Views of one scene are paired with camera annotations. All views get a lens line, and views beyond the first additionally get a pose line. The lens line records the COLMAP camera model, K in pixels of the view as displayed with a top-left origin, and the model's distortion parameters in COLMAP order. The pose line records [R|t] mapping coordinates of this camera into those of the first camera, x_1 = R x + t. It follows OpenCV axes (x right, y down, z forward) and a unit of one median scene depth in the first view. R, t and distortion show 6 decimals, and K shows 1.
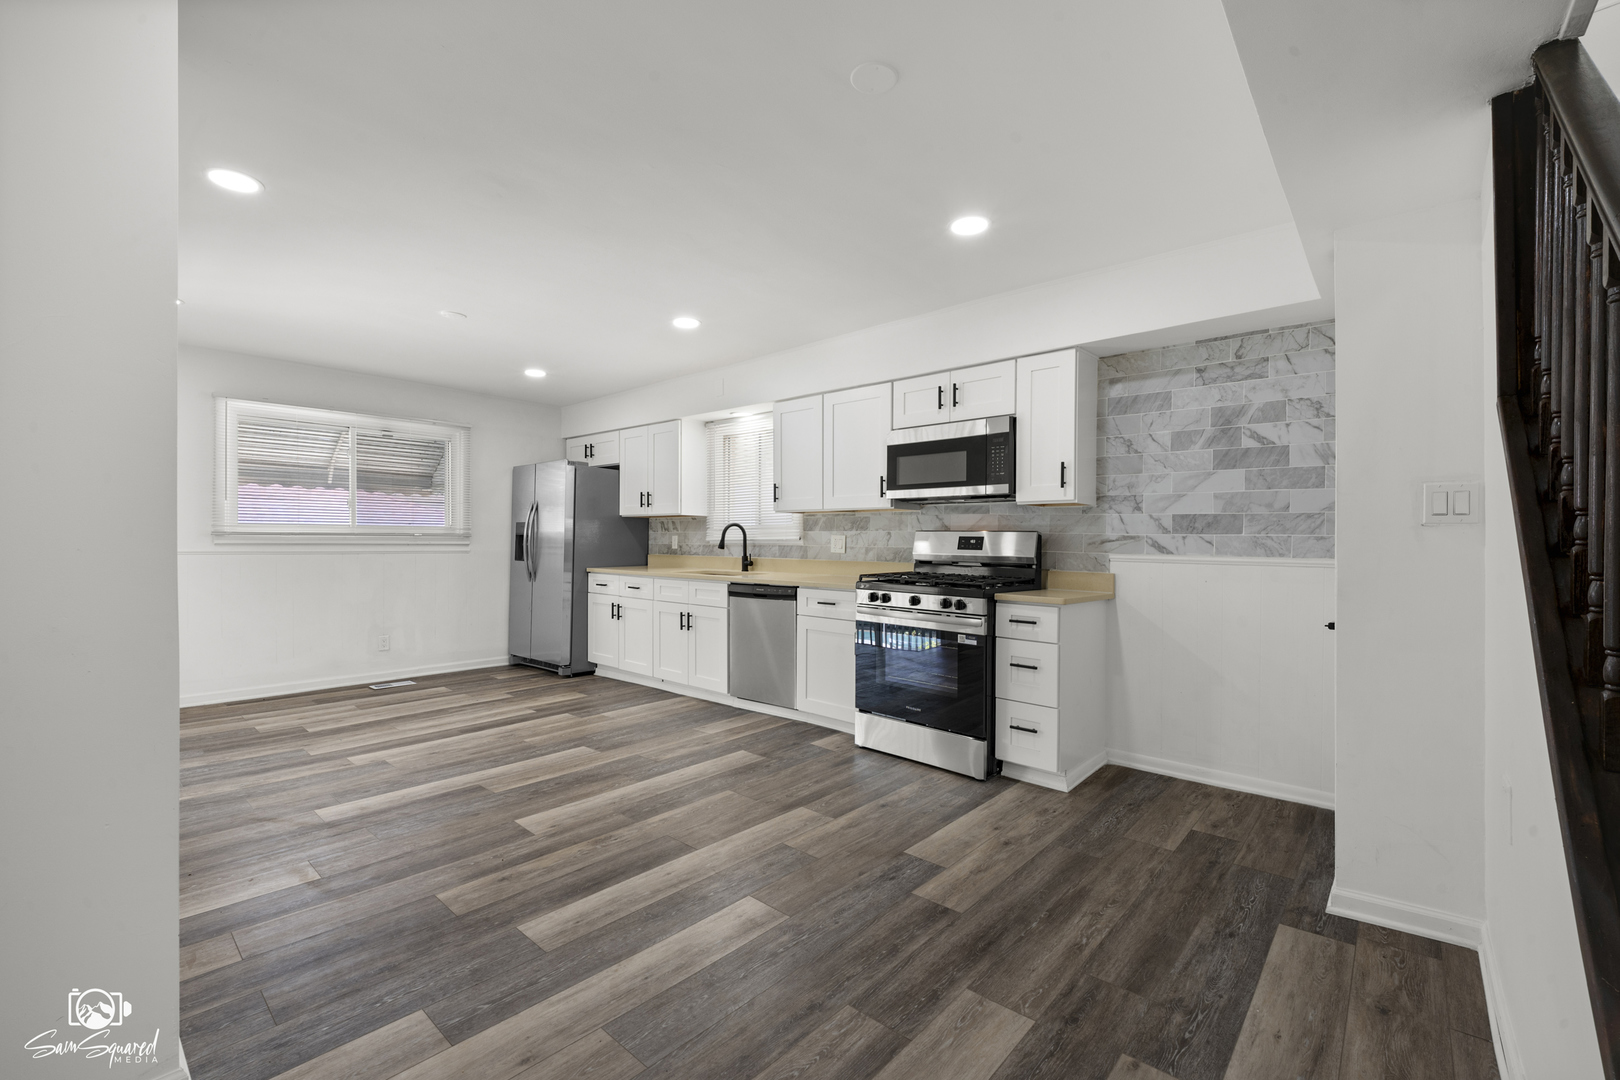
lens RADIAL K [[674.2, 0, 814.4], [0, 674.2, 542.0], [0, 0, 1]] dist [-0.004885, -0.004404]
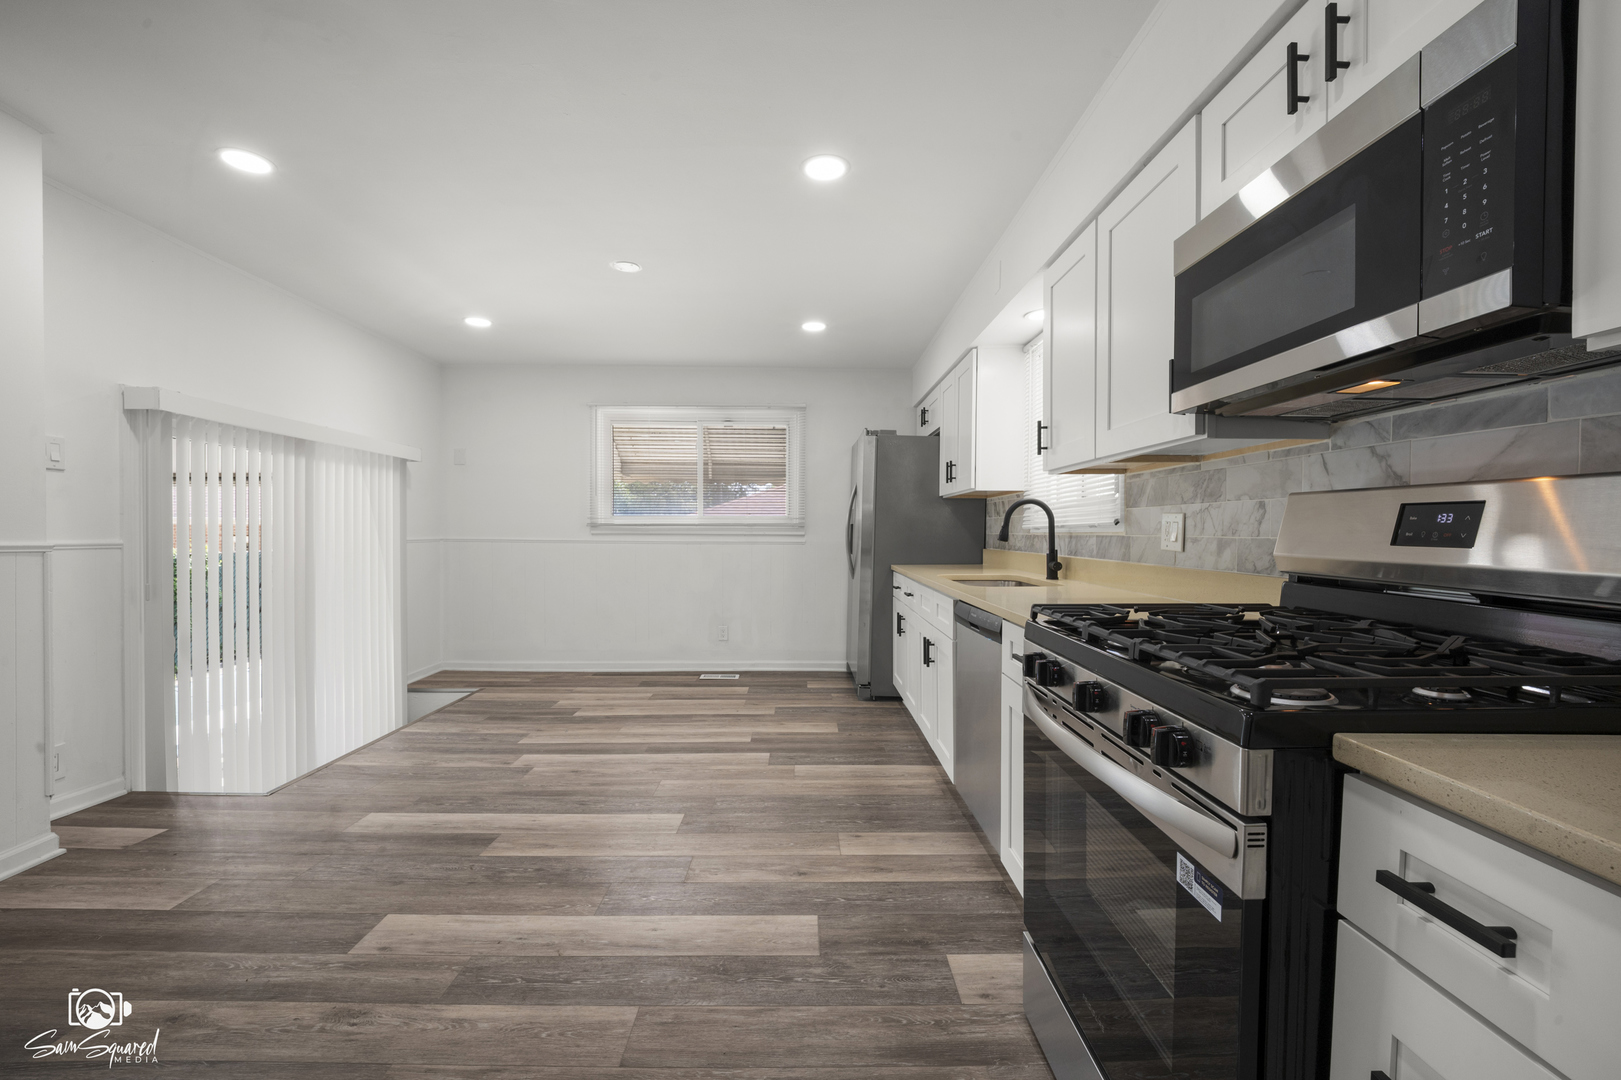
lens RADIAL K [[674.6, 0, 809.4], [0, 674.6, 541.2], [0, 0, 1]] dist [-0.004885, -0.004404]
pose [[0.662948, 0.005357, -0.748647, 0.281578], [0.001919, 0.999959, 0.008854, 0.006105], [0.748663, -0.007306, 0.662910, 0.623719]]
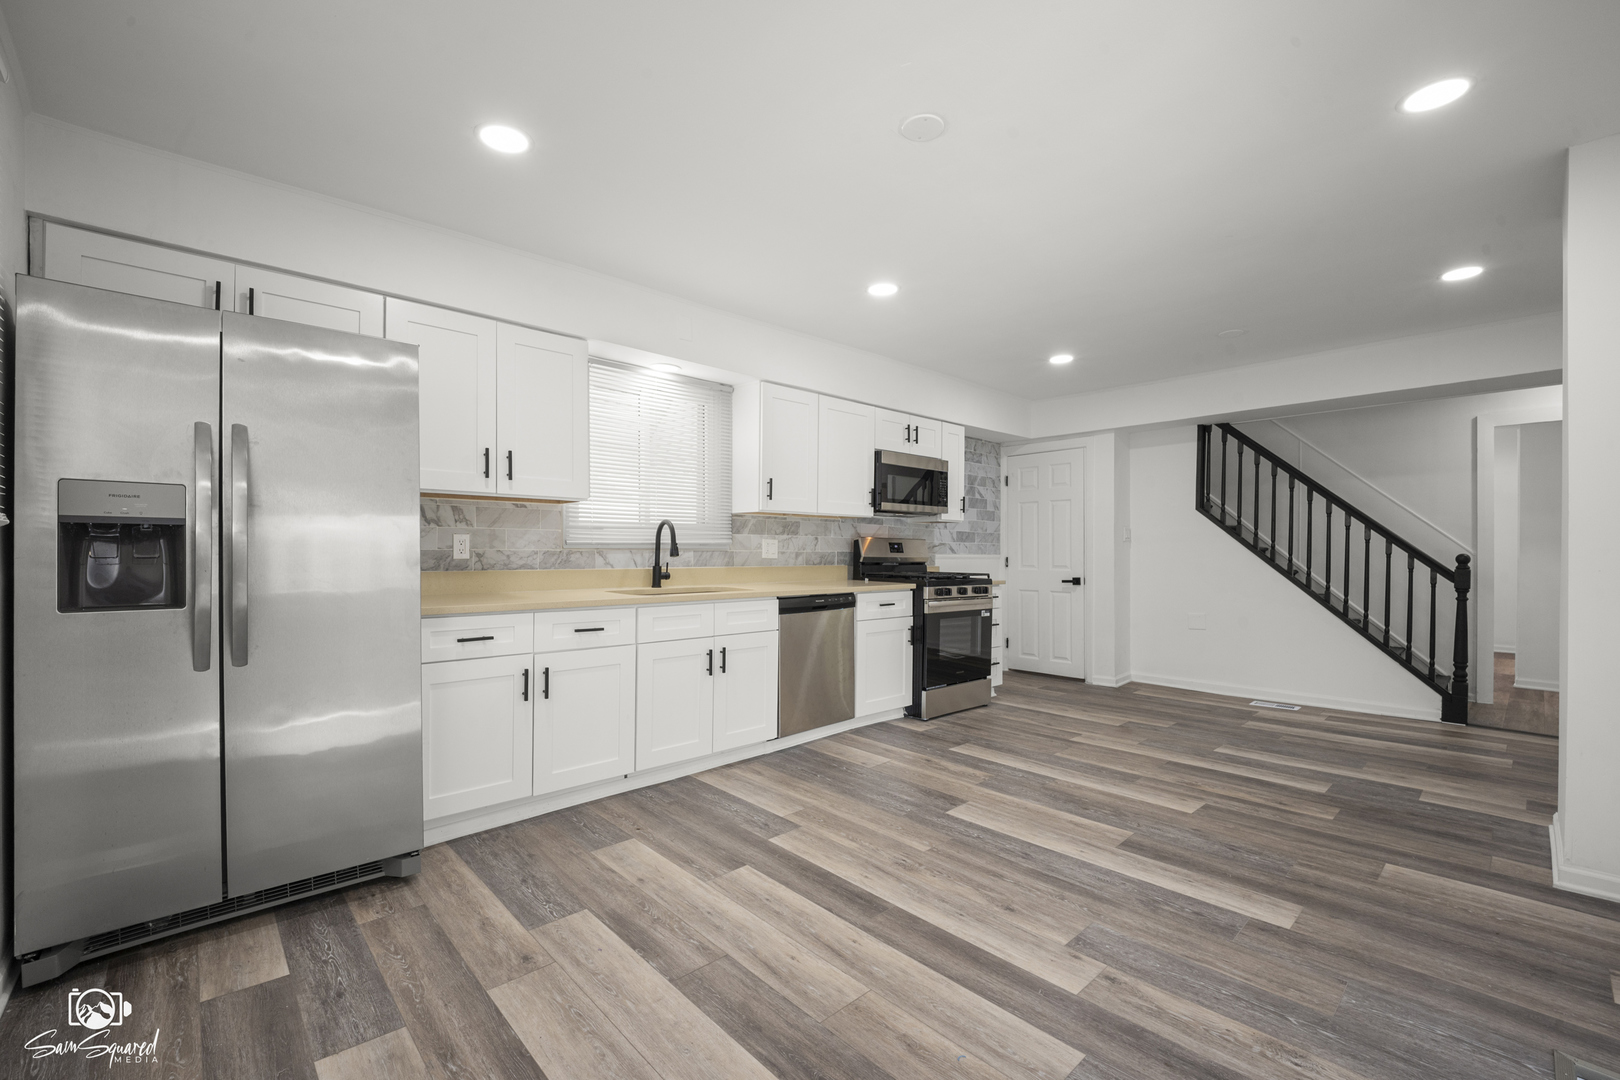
lens RADIAL K [[674.2, 0, 814.7], [0, 674.2, 548.1], [0, 0, 1]] dist [-0.004885, -0.004404]
pose [[0.105759, -0.004508, 0.994382, -1.123828], [-0.004670, 0.999976, 0.005030, -0.003785], [-0.994381, -0.005175, 0.105736, 1.066488]]
